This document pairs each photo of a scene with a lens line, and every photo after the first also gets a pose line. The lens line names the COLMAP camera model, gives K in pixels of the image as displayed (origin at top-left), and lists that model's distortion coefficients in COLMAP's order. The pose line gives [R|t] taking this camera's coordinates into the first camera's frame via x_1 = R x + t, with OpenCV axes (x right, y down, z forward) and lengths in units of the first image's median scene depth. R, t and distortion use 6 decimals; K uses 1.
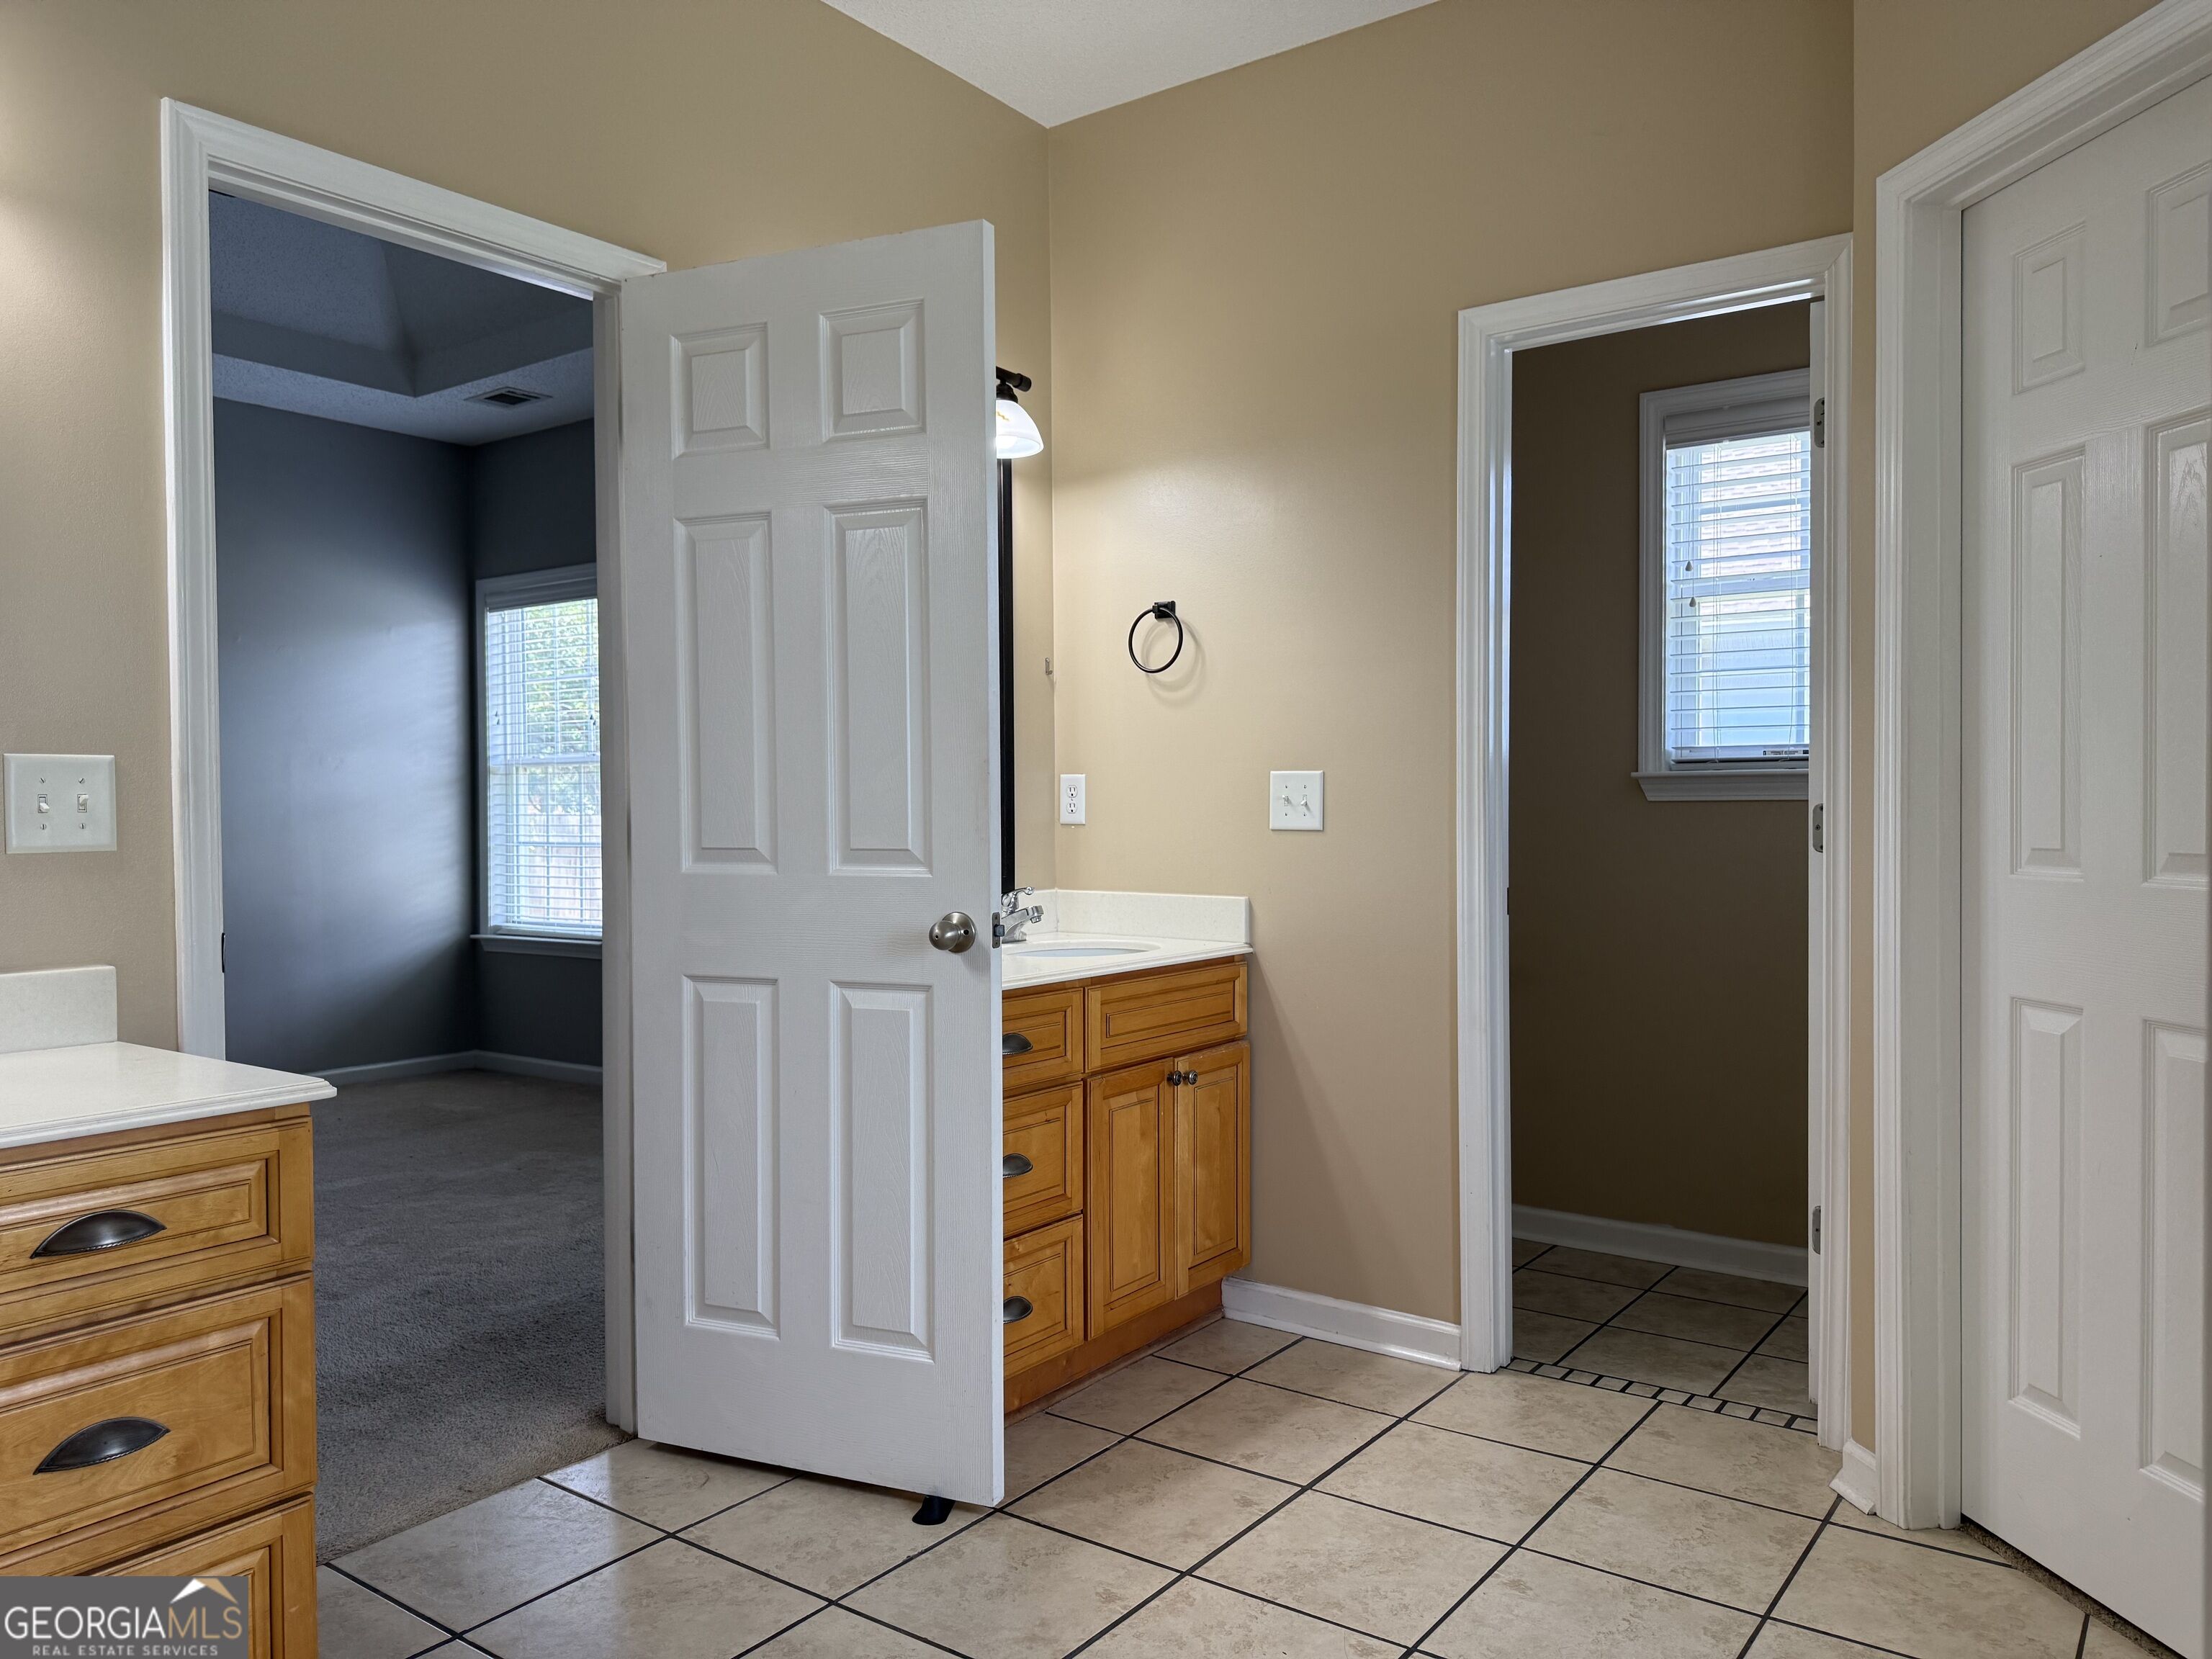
lens RADIAL K [[1574.1, 0, 1099.8], [0, 1574.1, 806.5], [0, 0, 1]] dist [0.063418, -0.086065]
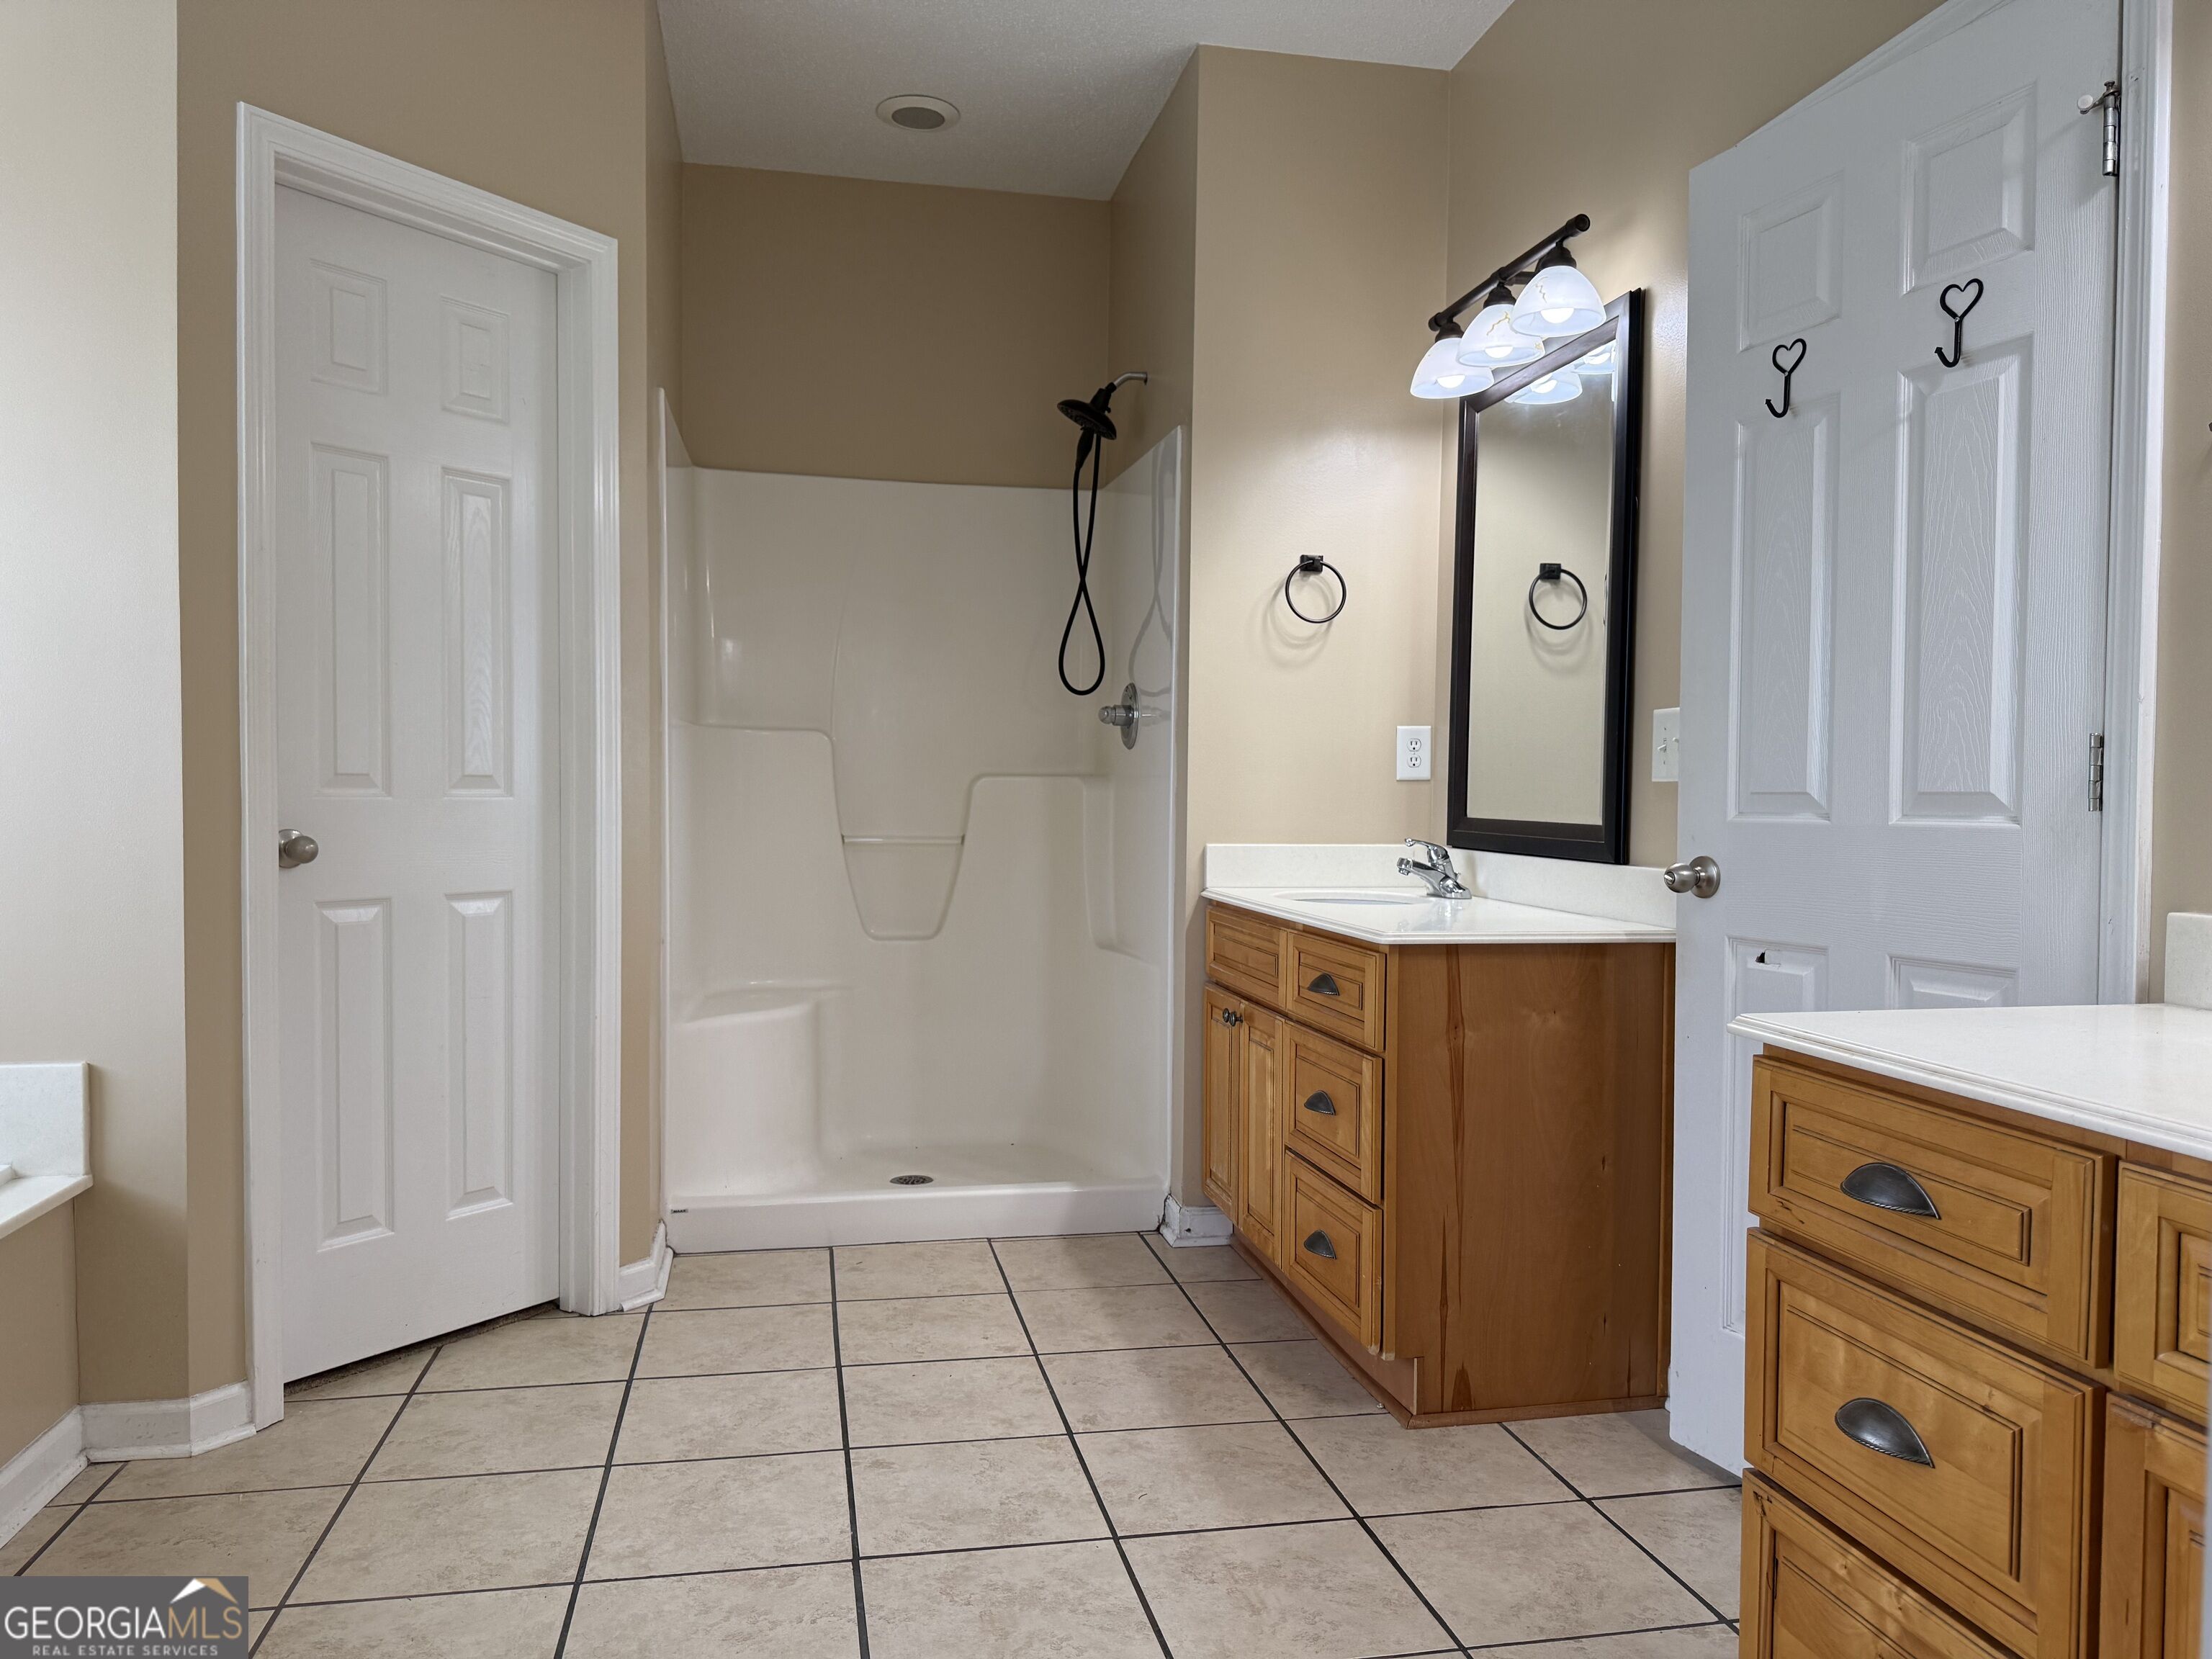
lens RADIAL K [[1574.1, 0, 1111.3], [0, 1574.1, 833.2], [0, 0, 1]] dist [0.063418, -0.086065]
pose [[-0.676286, 0.018332, -0.736411, 0.454835], [-0.007680, 0.999460, 0.031934, 0.023965], [0.736599, 0.027252, -0.675780, 1.113582]]
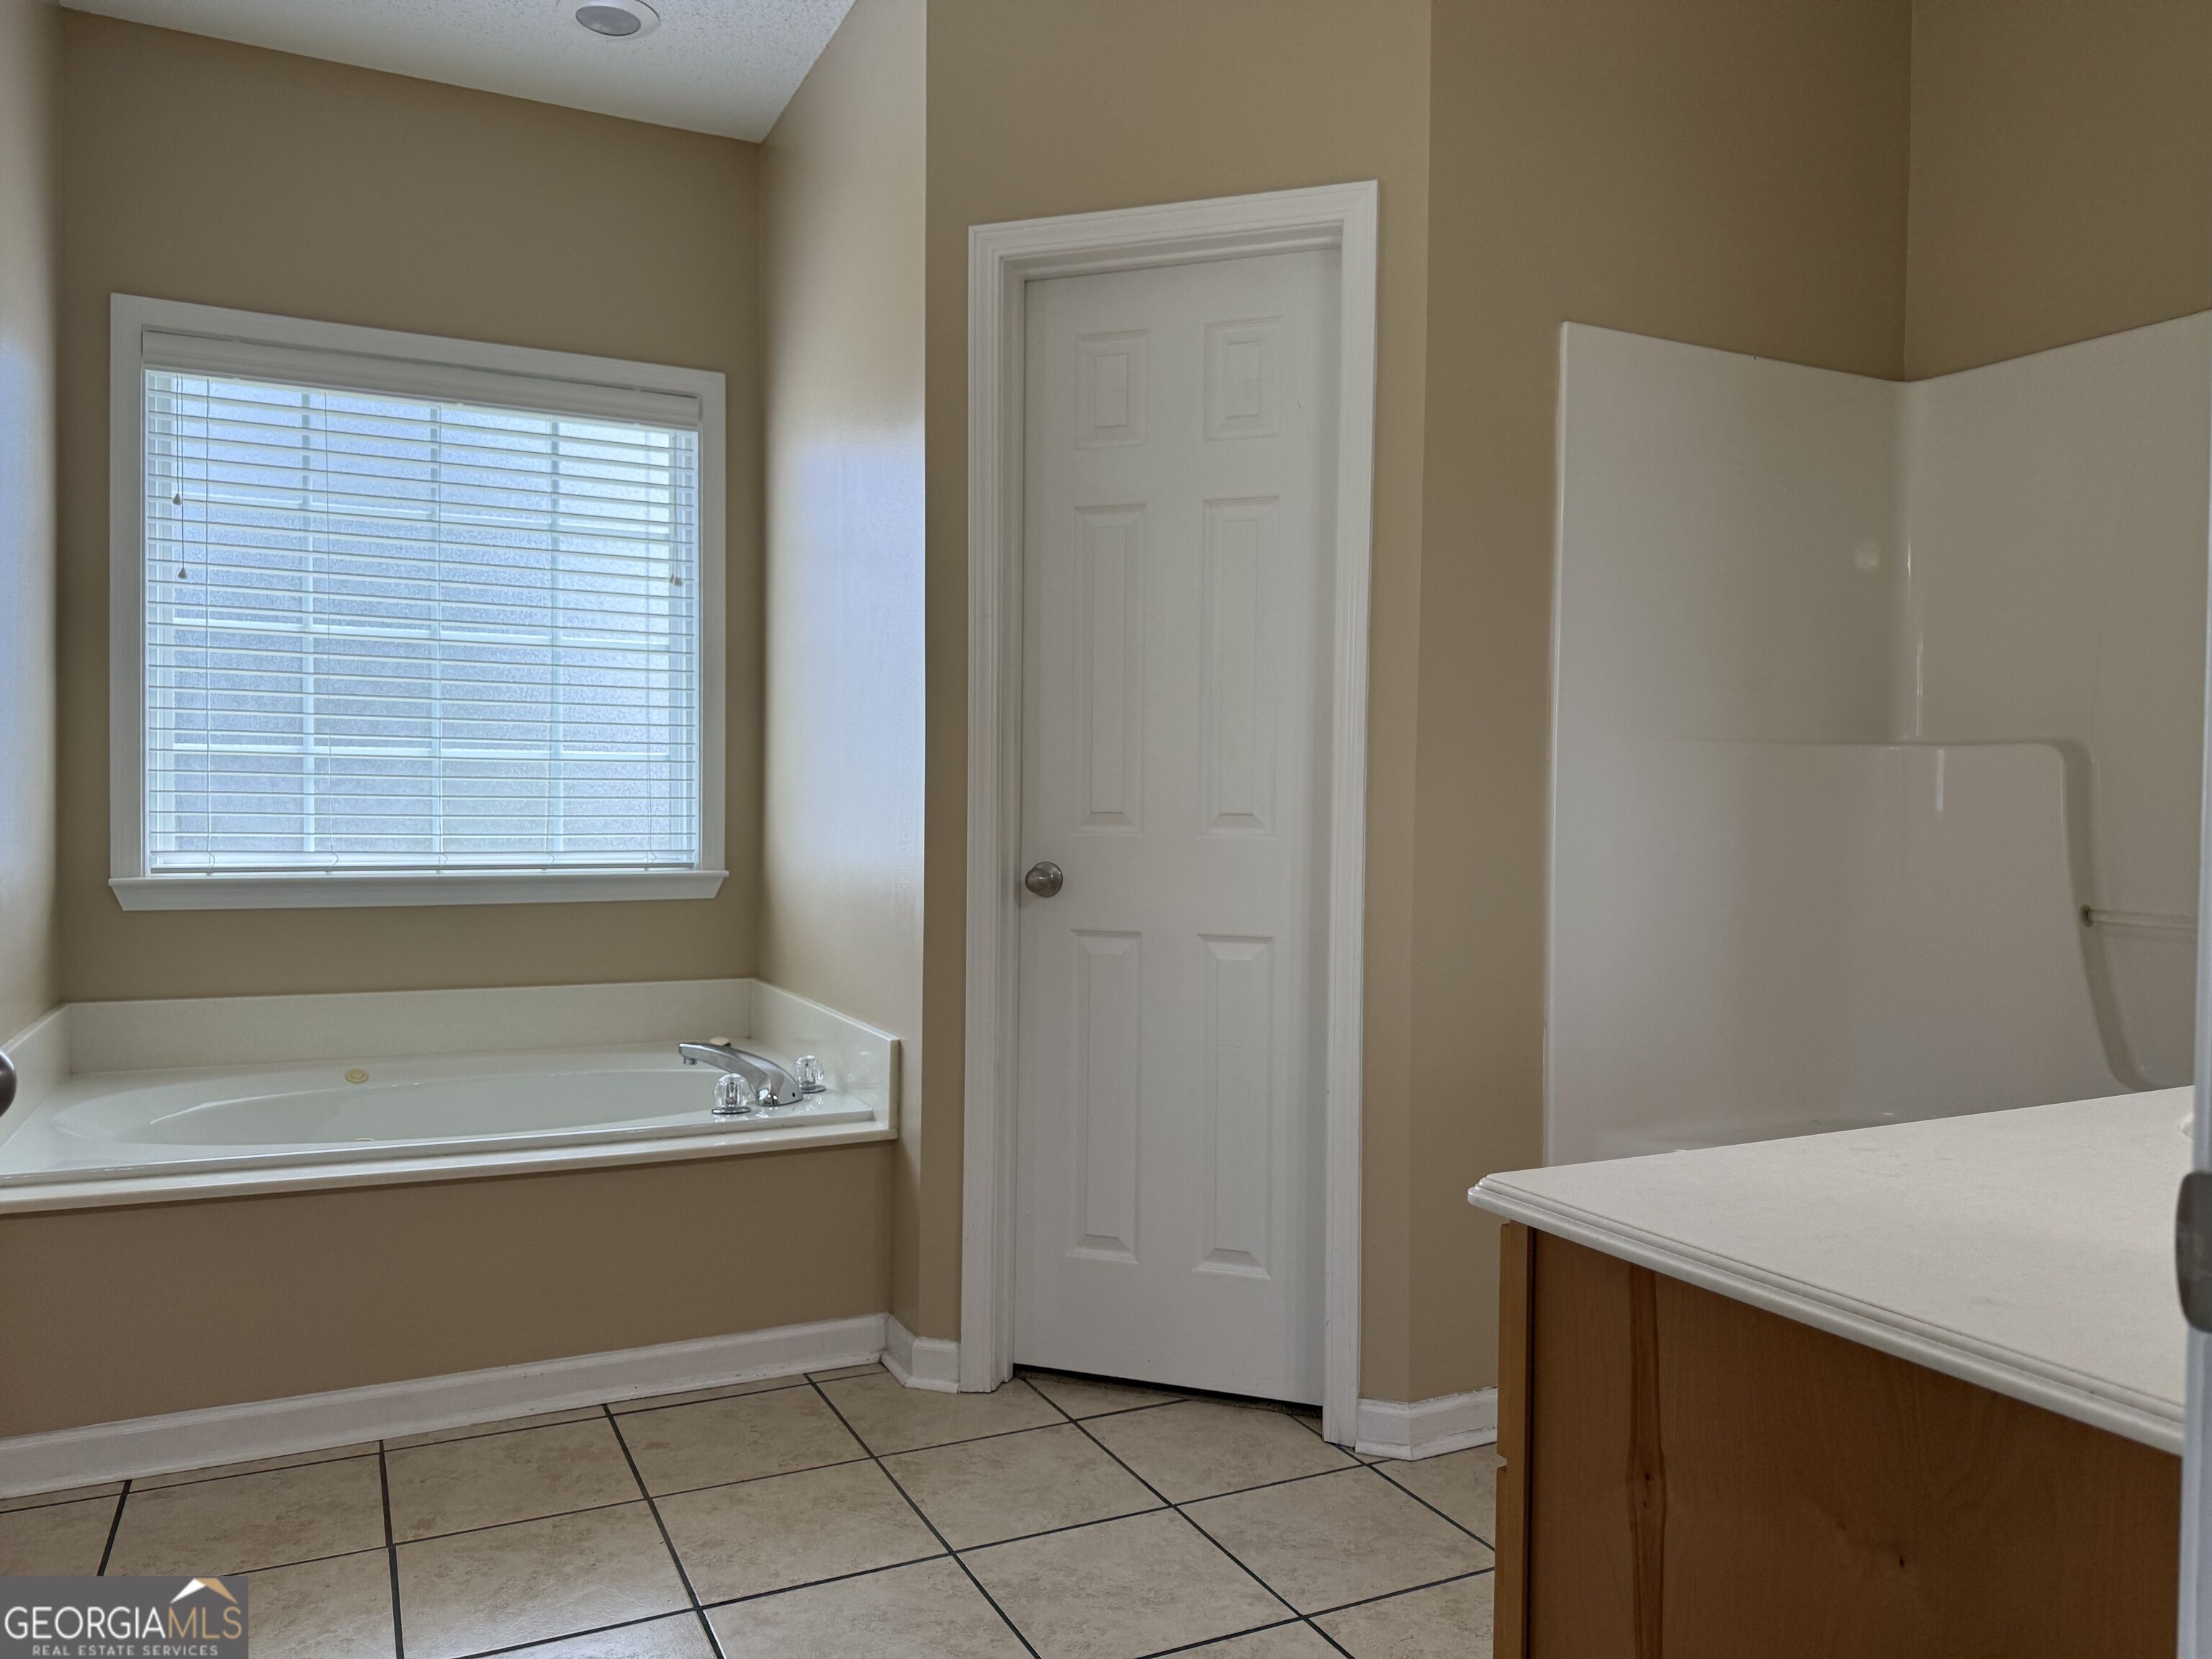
lens RADIAL K [[1574.1, 0, 1090.1], [0, 1574.1, 829.1], [0, 0, 1]] dist [0.063418, -0.086065]
pose [[-0.879761, -0.013192, 0.475234, -0.406856], [-0.005754, 0.999837, 0.017104, 0.016450], [-0.475382, 0.012313, -0.879693, 1.011204]]
